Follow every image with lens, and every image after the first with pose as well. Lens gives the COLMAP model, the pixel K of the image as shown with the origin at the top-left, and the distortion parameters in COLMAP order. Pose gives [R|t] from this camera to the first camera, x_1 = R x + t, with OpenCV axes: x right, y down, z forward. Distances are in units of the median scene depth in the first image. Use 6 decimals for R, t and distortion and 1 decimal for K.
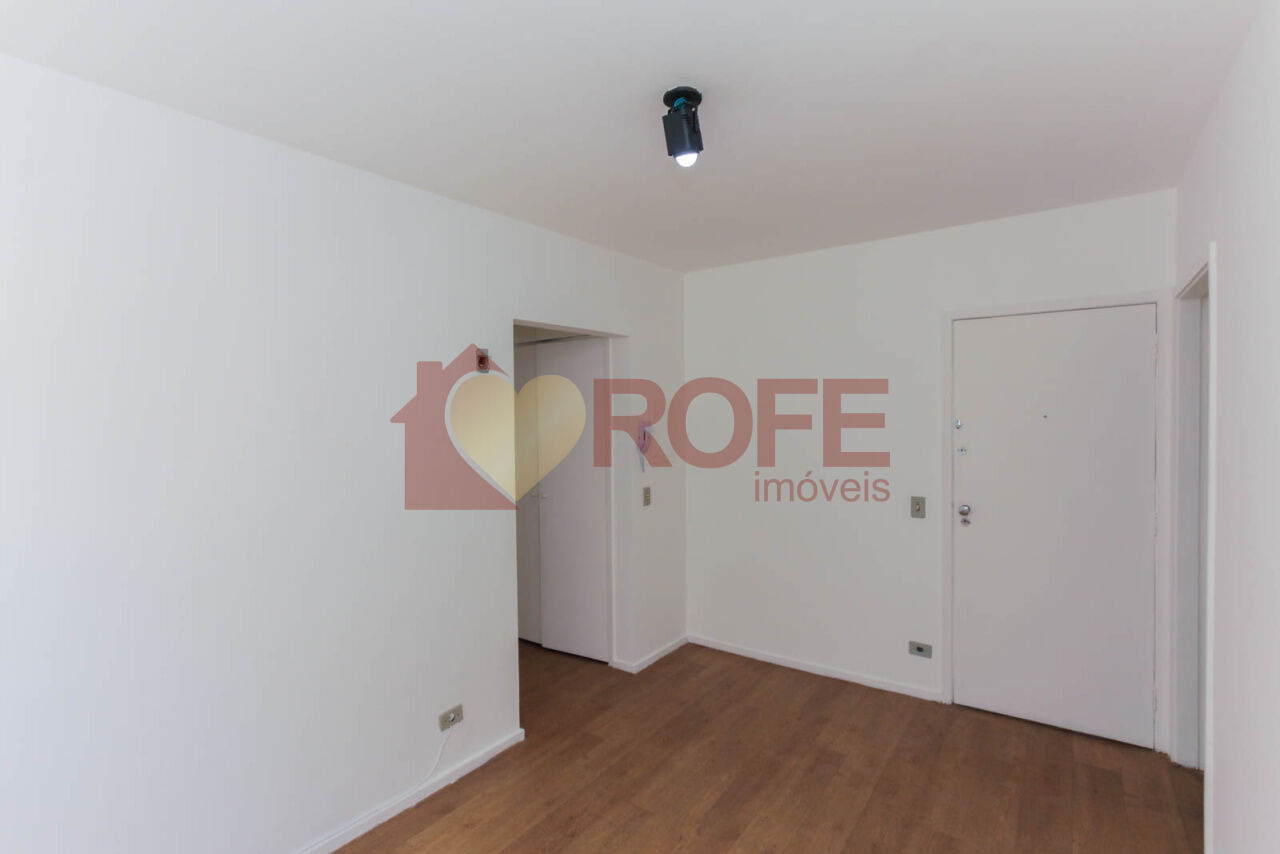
lens RADIAL K [[609.9, 0, 640.9], [0, 609.9, 437.2], [0, 0, 1]] dist [-0.000569, -0.000303]
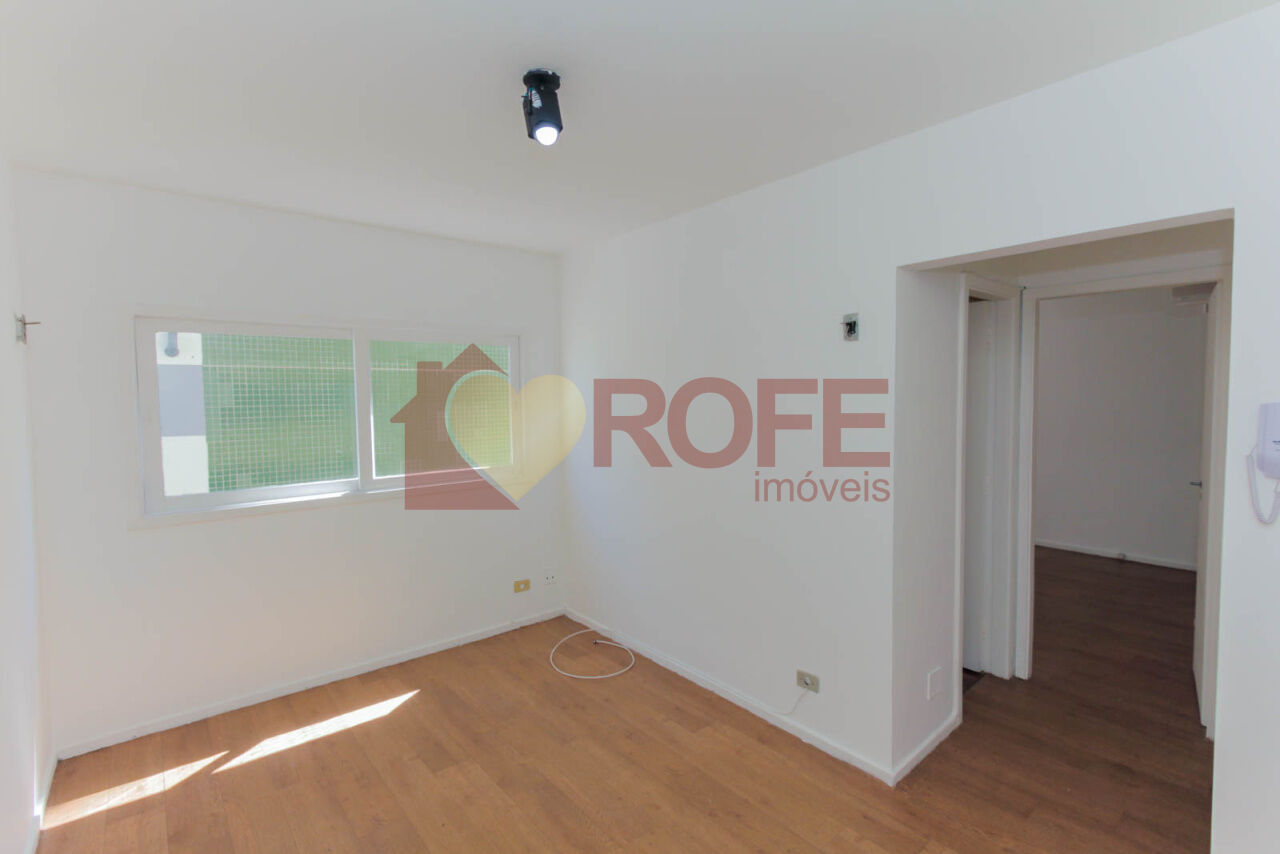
lens RADIAL K [[604.7, 0, 667.2], [0, 604.7, 423.9], [0, 0, 1]] dist [0.002553, 0.000001]
pose [[-0.230601, 0.069796, -0.970542, 0.781365], [-0.016328, 0.997006, 0.075579, -0.053004], [0.972911, 0.033276, -0.228771, 1.087515]]
